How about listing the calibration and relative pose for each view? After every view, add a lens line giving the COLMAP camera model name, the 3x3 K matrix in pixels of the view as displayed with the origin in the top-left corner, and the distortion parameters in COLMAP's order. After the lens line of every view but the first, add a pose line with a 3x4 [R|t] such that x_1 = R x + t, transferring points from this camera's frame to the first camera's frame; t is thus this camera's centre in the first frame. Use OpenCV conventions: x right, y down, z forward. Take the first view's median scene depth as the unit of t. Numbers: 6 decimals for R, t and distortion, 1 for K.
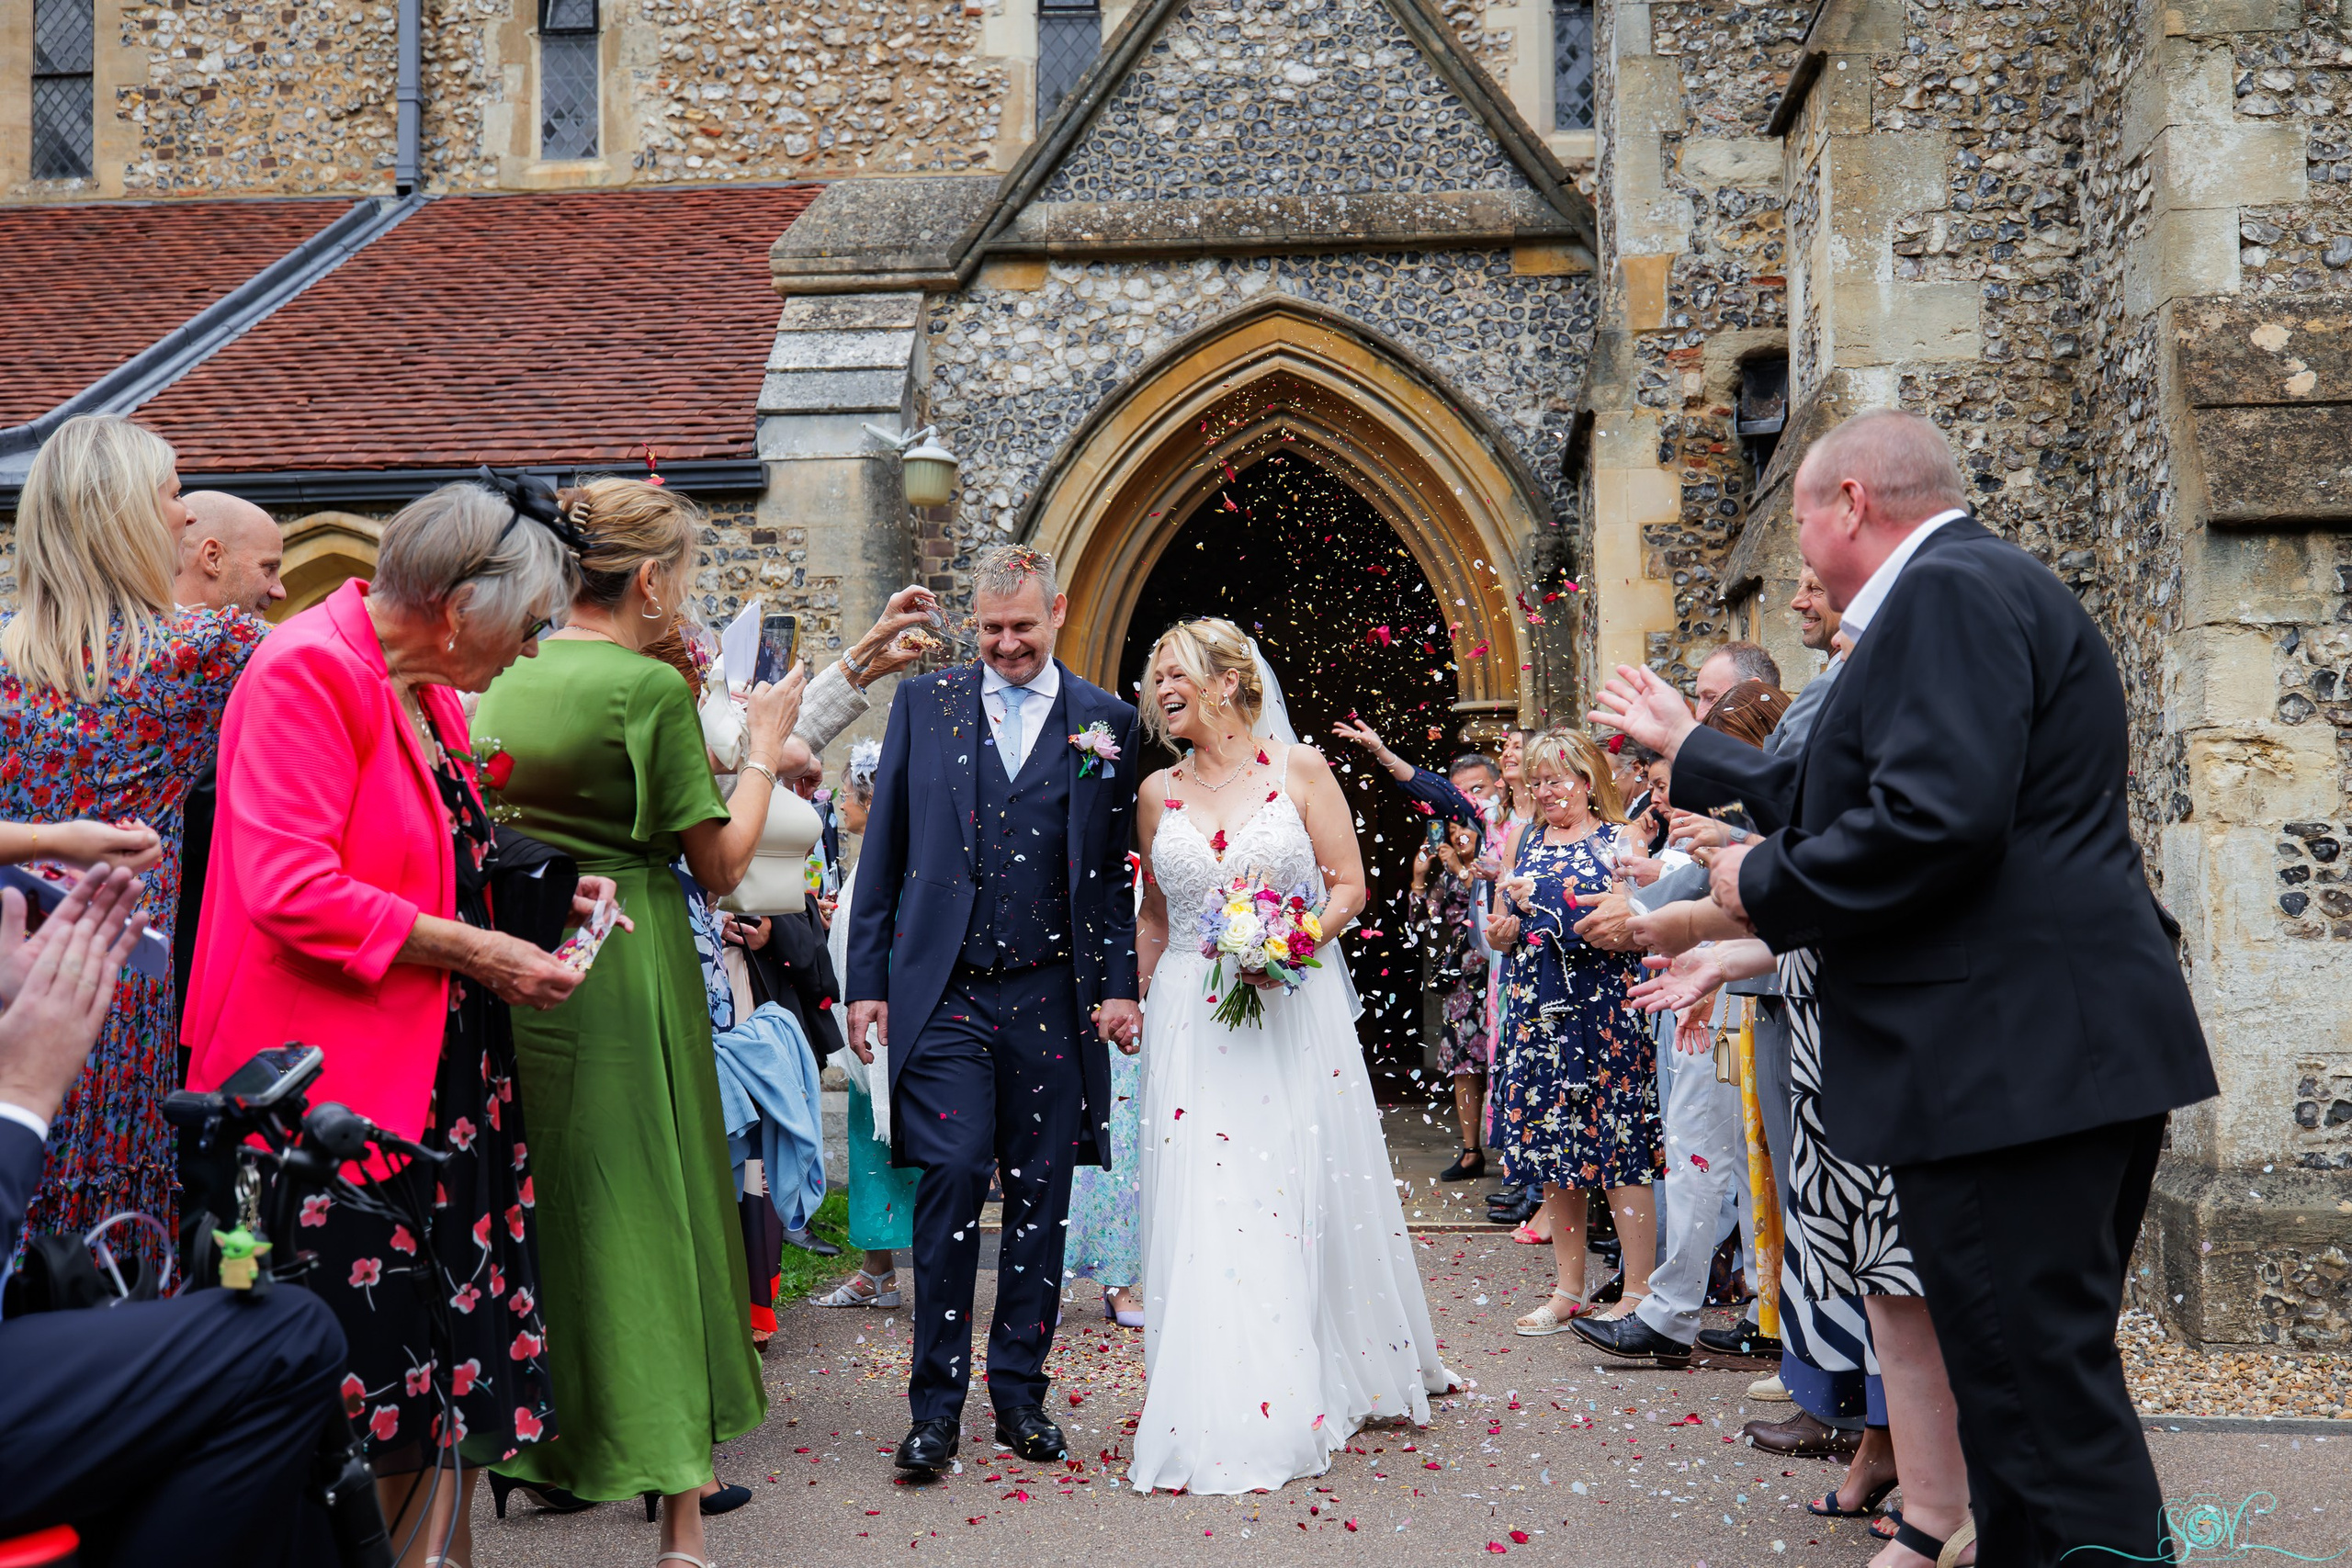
lens RADIAL K [[2290.4, 0, 1176.0], [0, 2290.4, 784.0], [0, 0, 1]] dist [0.008535, -0.015876]
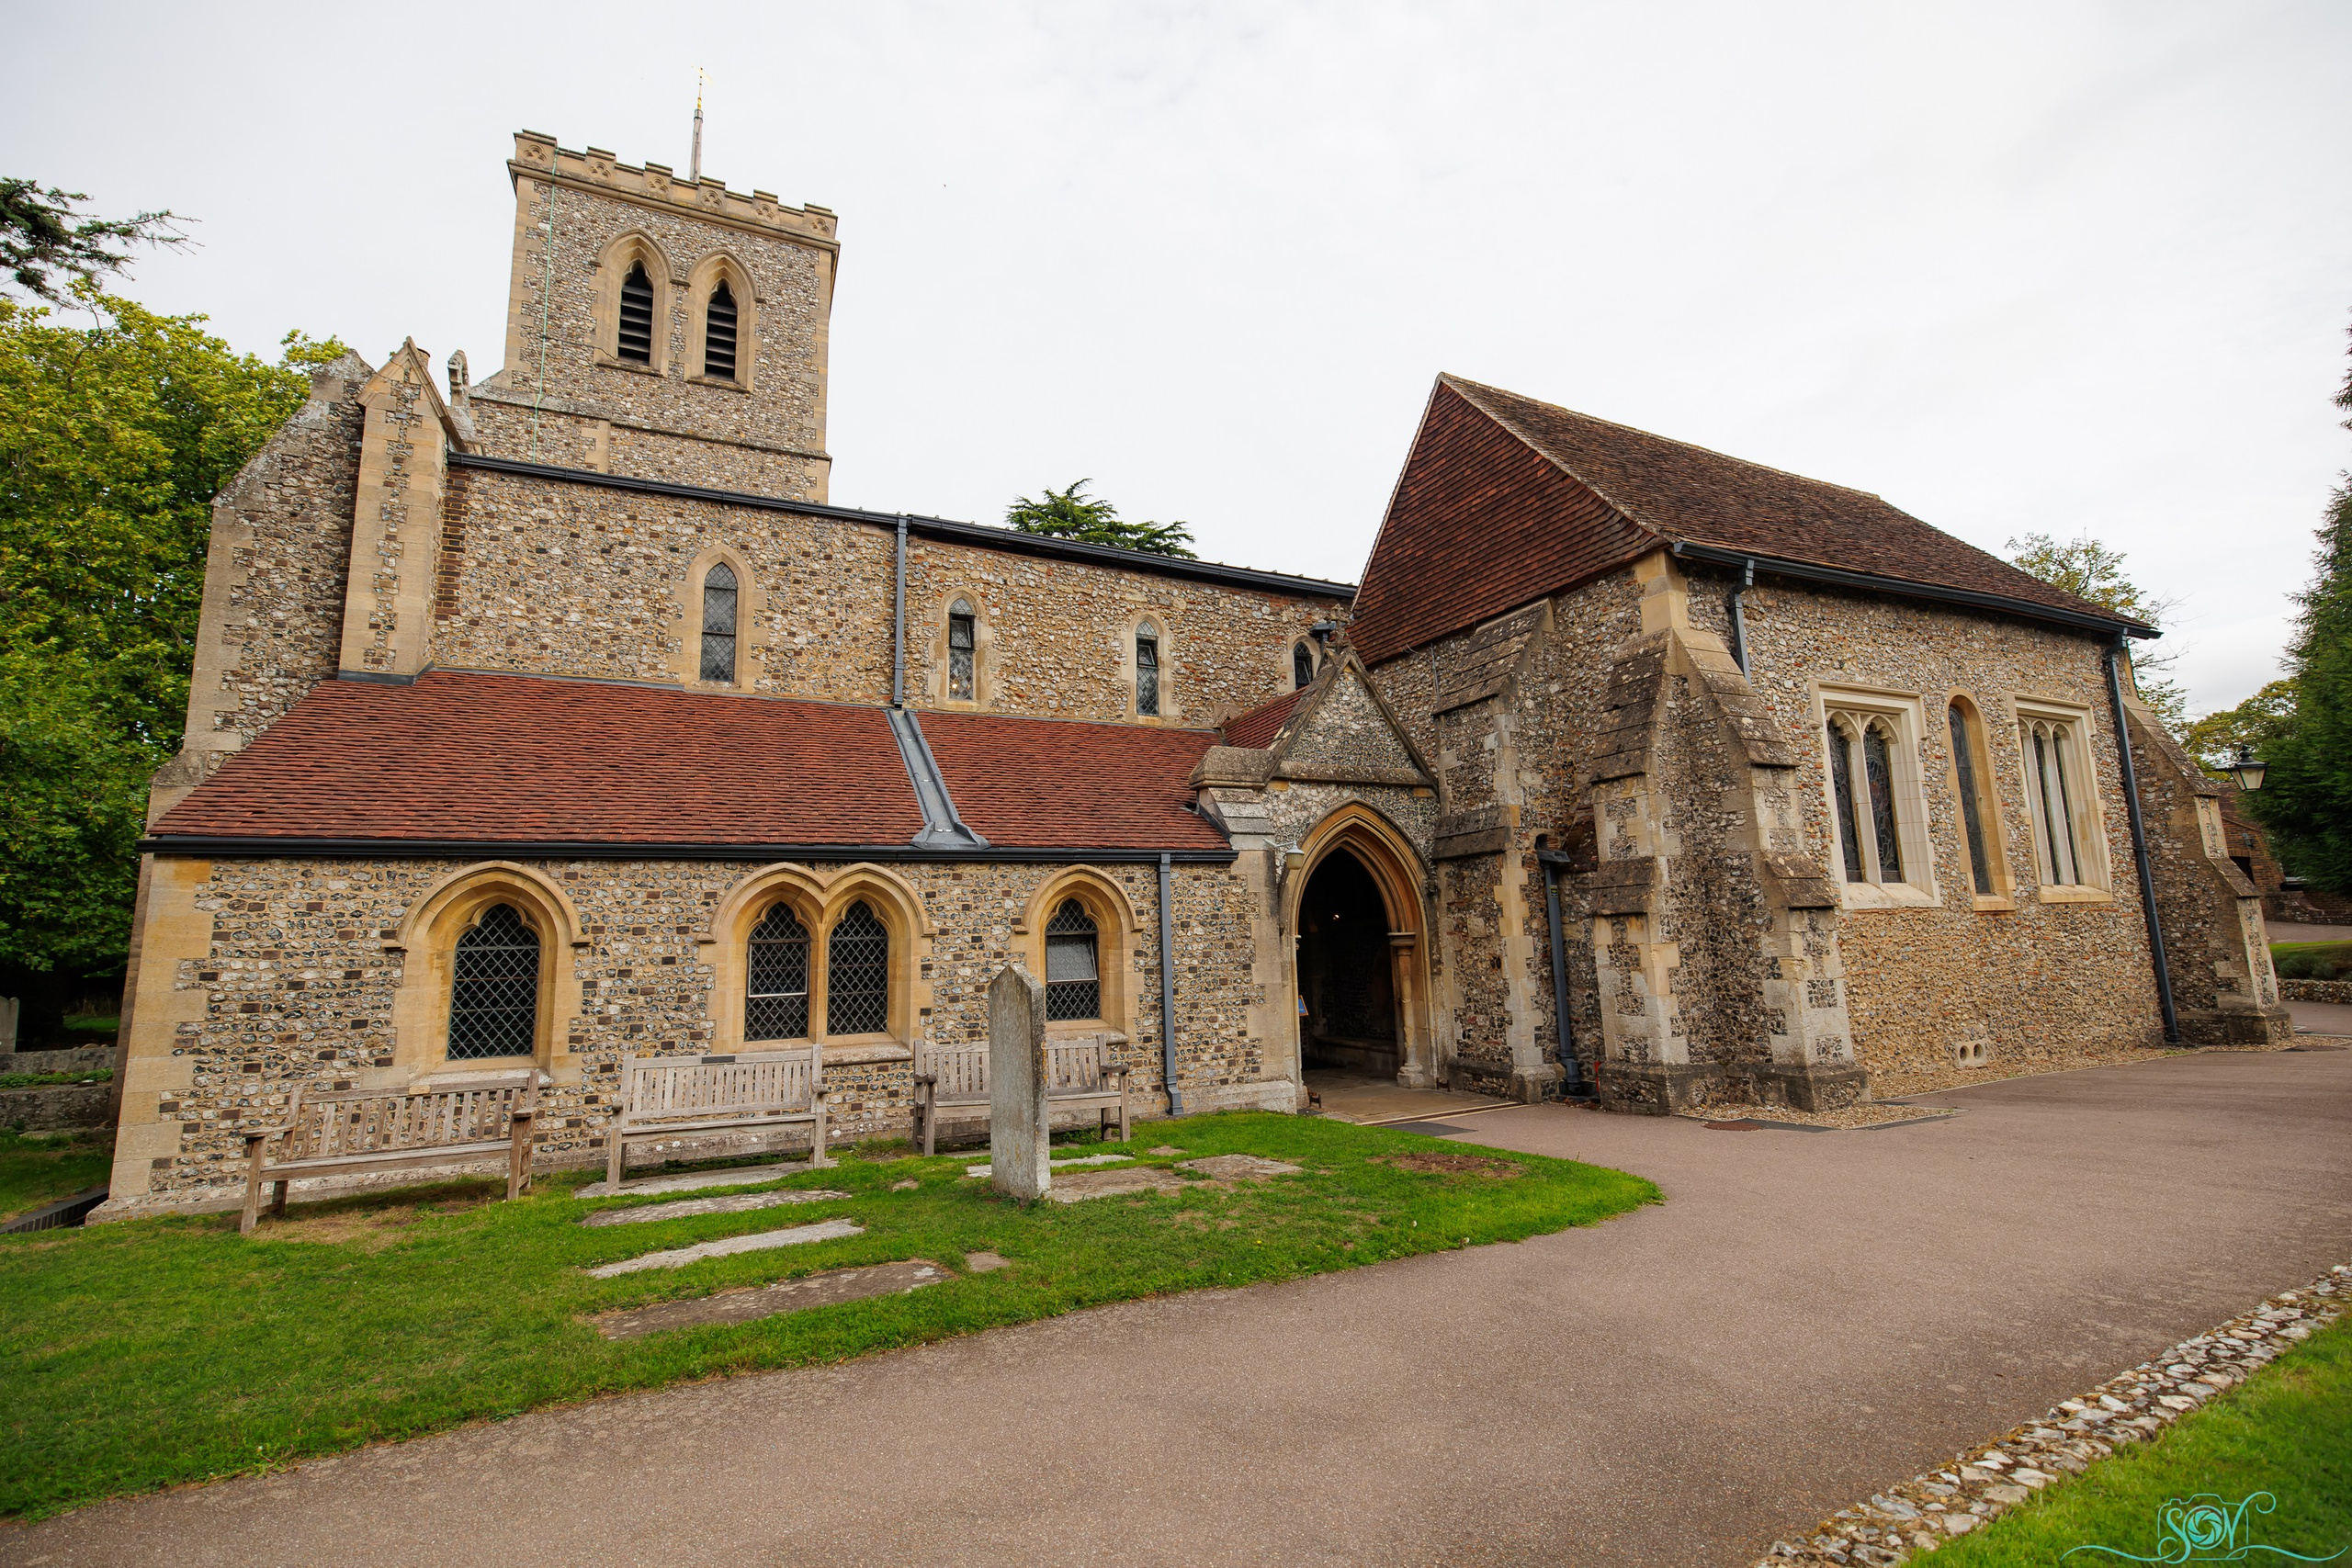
lens RADIAL K [[993.8, 0, 1175.5], [0, 993.8, 773.1], [0, 0, 1]] dist [0.001483, 0.000124]
pose [[0.863210, 0.067000, 0.500380, -0.816774], [0.006397, 0.989623, -0.143543, -0.058438], [-0.504805, 0.127109, 0.853824, -0.007497]]
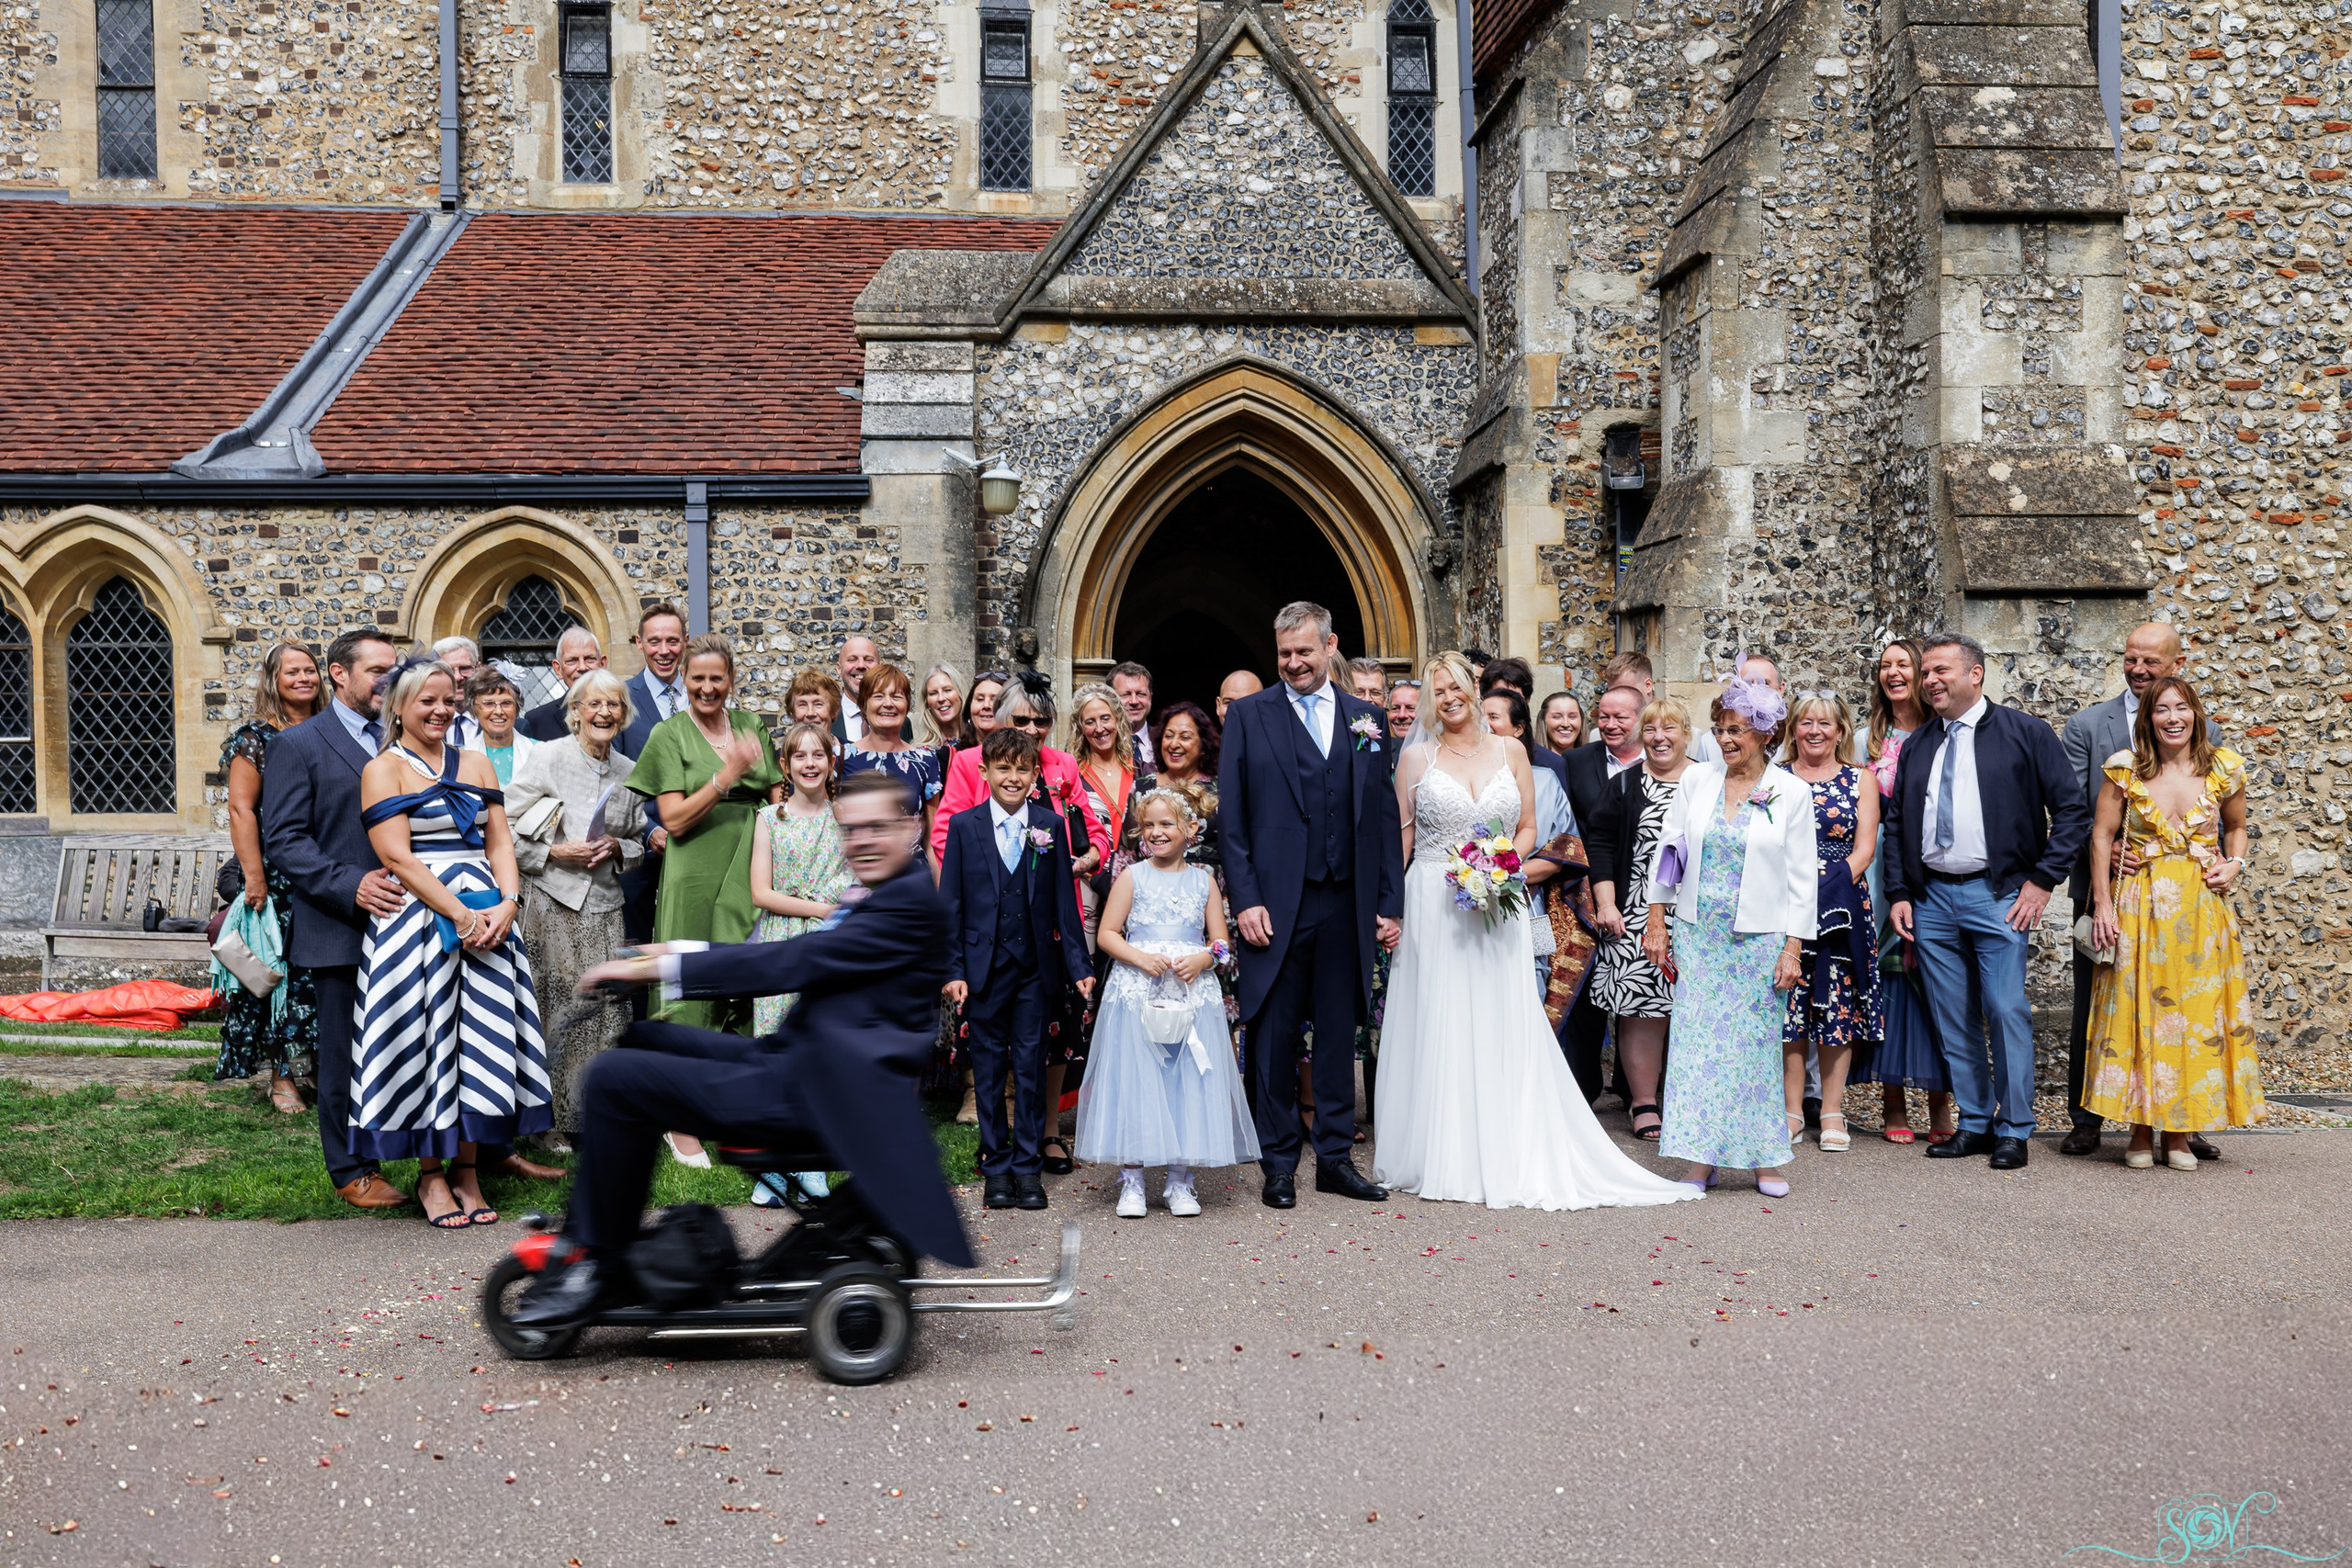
lens RADIAL K [[2099.6, 0, 1176.0], [0, 2099.6, 784.0], [0, 0, 1]] dist [-0.001417, 0.004911]
pose [[0.986976, -0.003826, 0.160820, -0.191088], [-0.005966, 0.998159, 0.060357, -0.036267], [-0.160755, -0.060530, 0.985137, -0.213115]]
